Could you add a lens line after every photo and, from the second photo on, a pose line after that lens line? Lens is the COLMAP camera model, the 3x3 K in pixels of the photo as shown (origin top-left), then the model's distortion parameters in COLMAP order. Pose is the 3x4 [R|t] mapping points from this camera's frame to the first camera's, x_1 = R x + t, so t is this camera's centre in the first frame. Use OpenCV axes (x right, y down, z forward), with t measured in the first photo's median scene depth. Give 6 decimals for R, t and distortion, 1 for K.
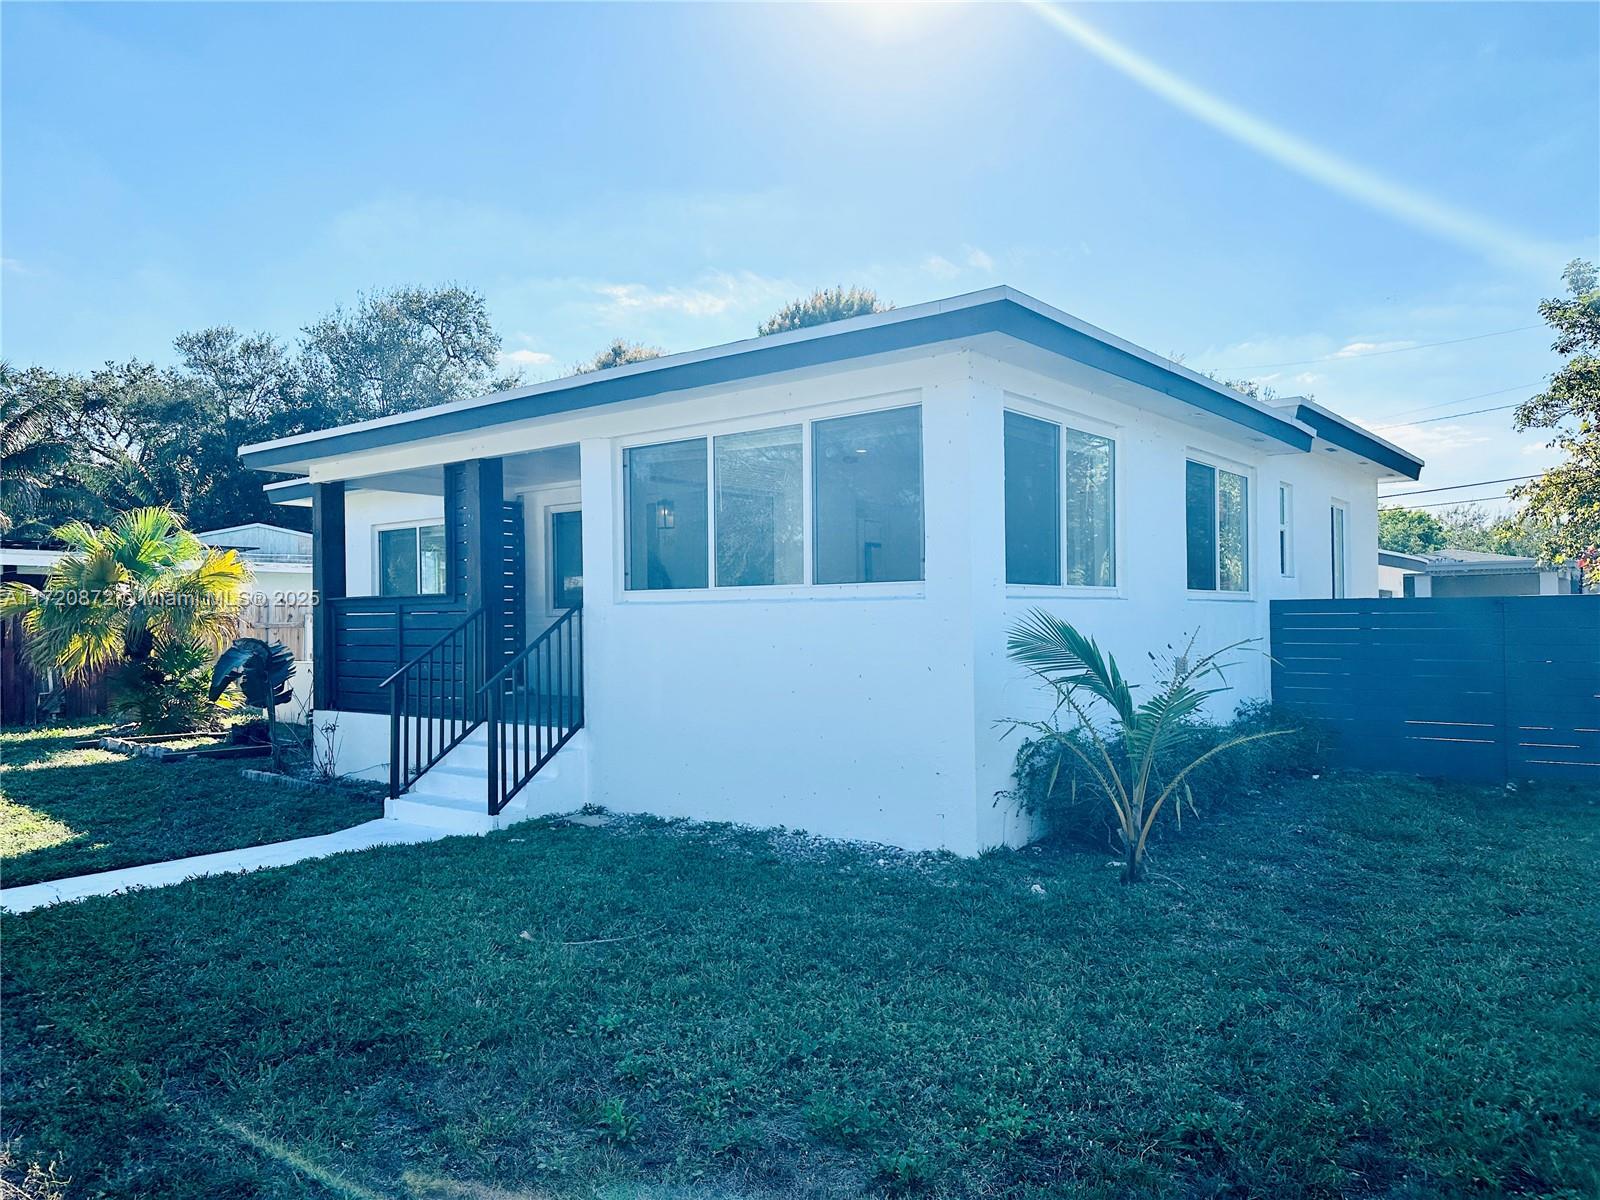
lens RADIAL K [[1160.5, 0, 801.9], [0, 1160.5, 600.1], [0, 0, 1]] dist [0.006602, -0.001192]
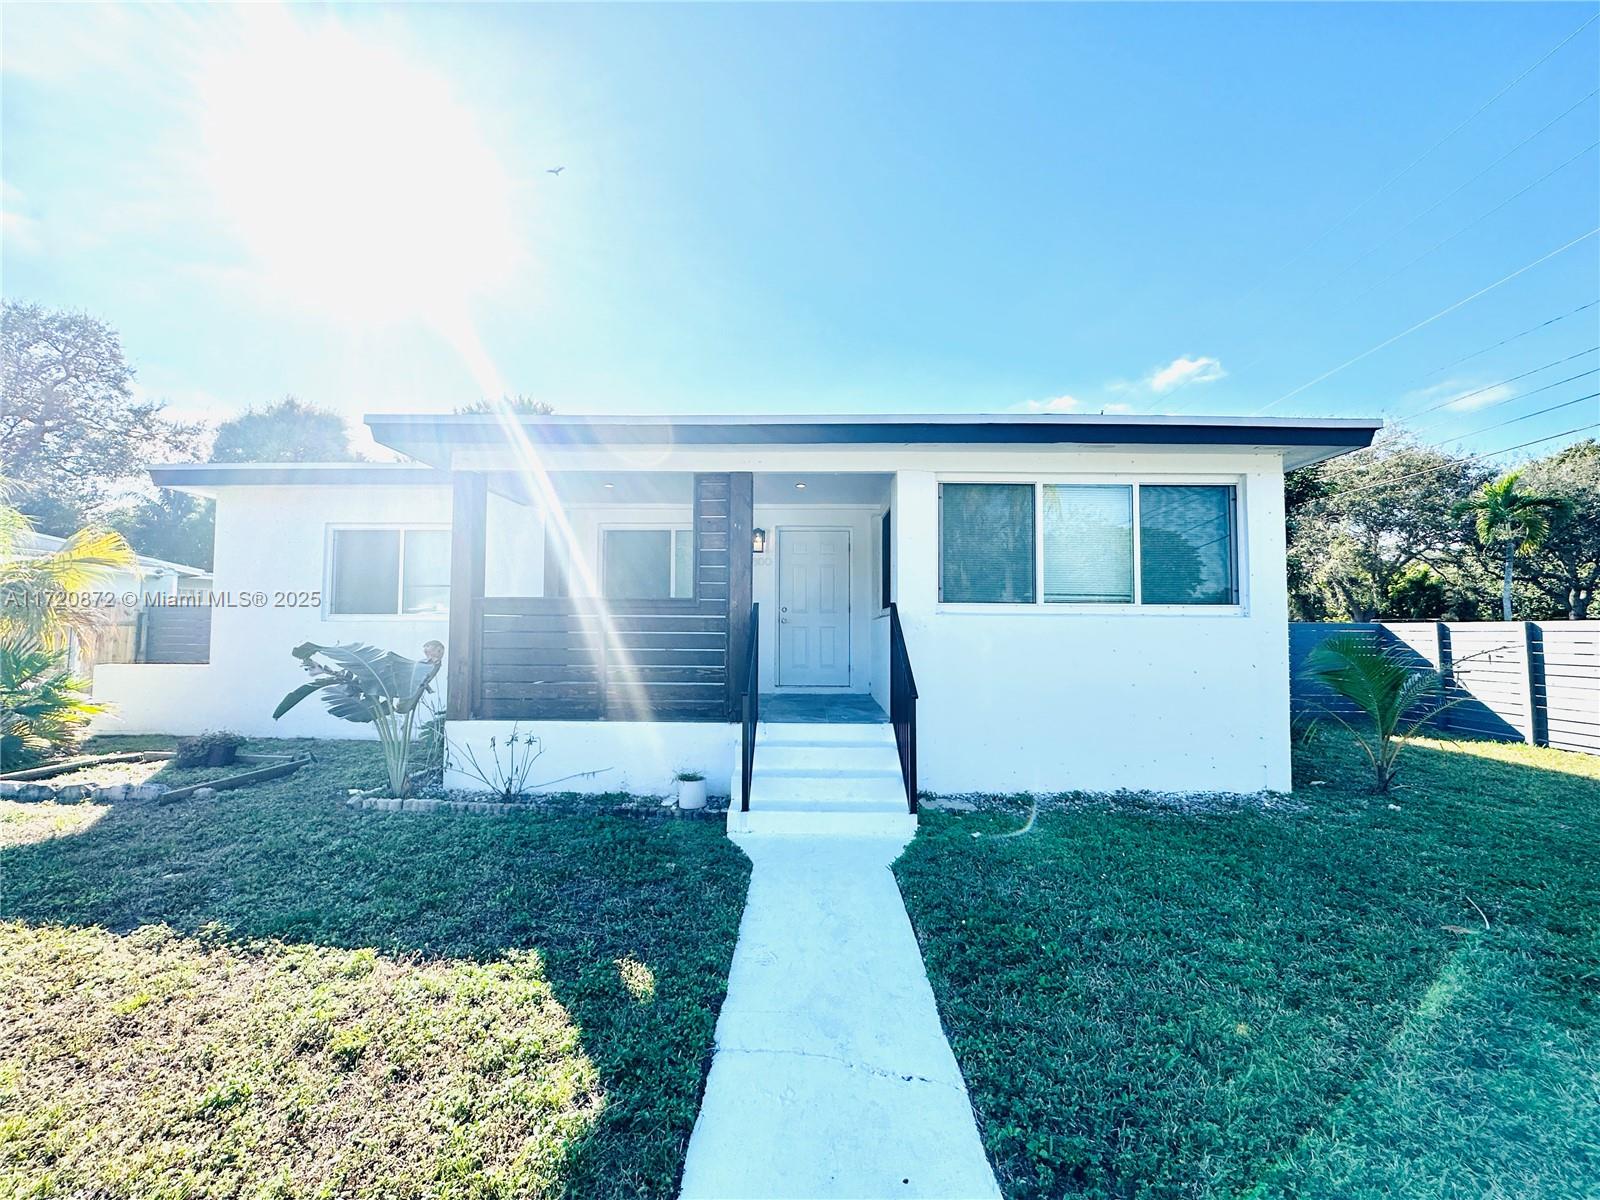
lens RADIAL K [[637.6, 0, 783.7], [0, 637.6, 599.0], [0, 0, 1]] dist [-0.000897, 0.000039]
pose [[0.781014, 0.040348, 0.623209, -0.624904], [-0.023346, 0.999100, -0.035427, 0.013487], [-0.624077, 0.013120, 0.781252, 0.544580]]
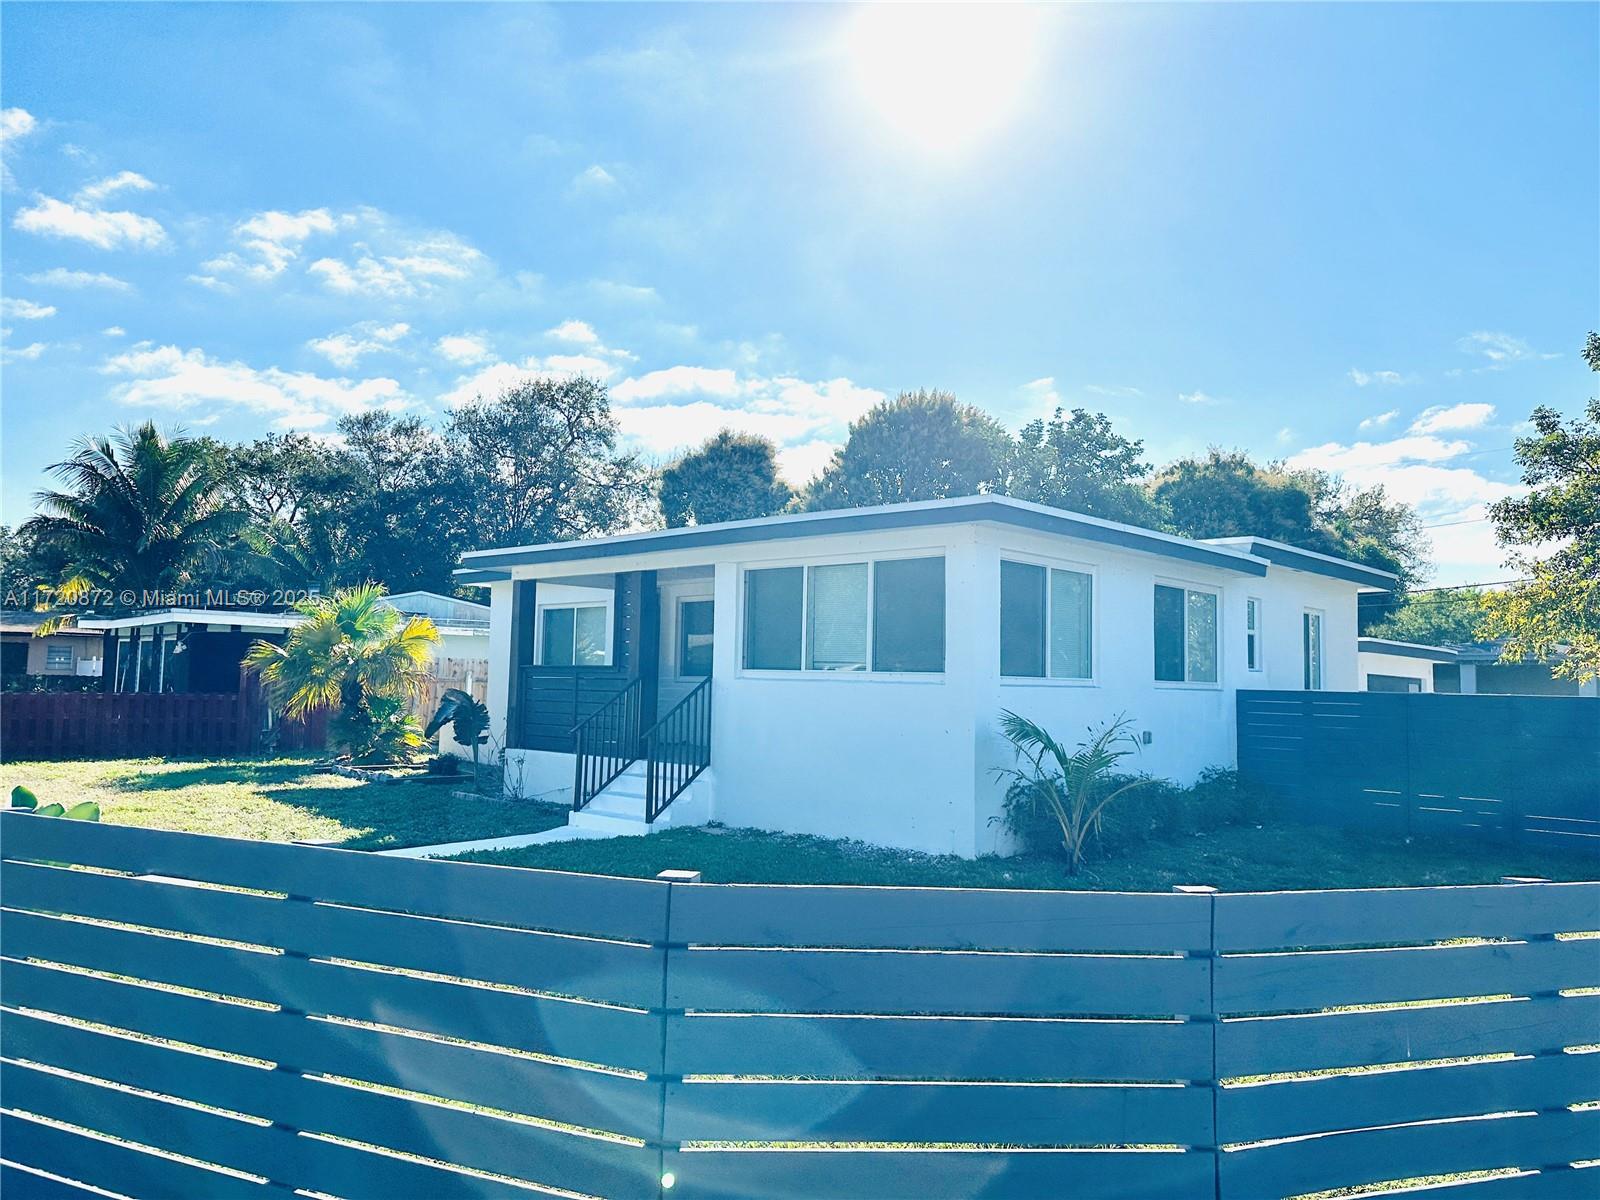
lens RADIAL K [[1165.4, 0, 808.1], [0, 1165.4, 595.3], [0, 0, 1]] dist [0.079817, -0.097151]
pose [[0.996928, 0.026053, -0.073869, 0.028152], [-0.030116, 0.998063, -0.054433, -0.021724], [0.072308, 0.056490, 0.995781, -0.389225]]
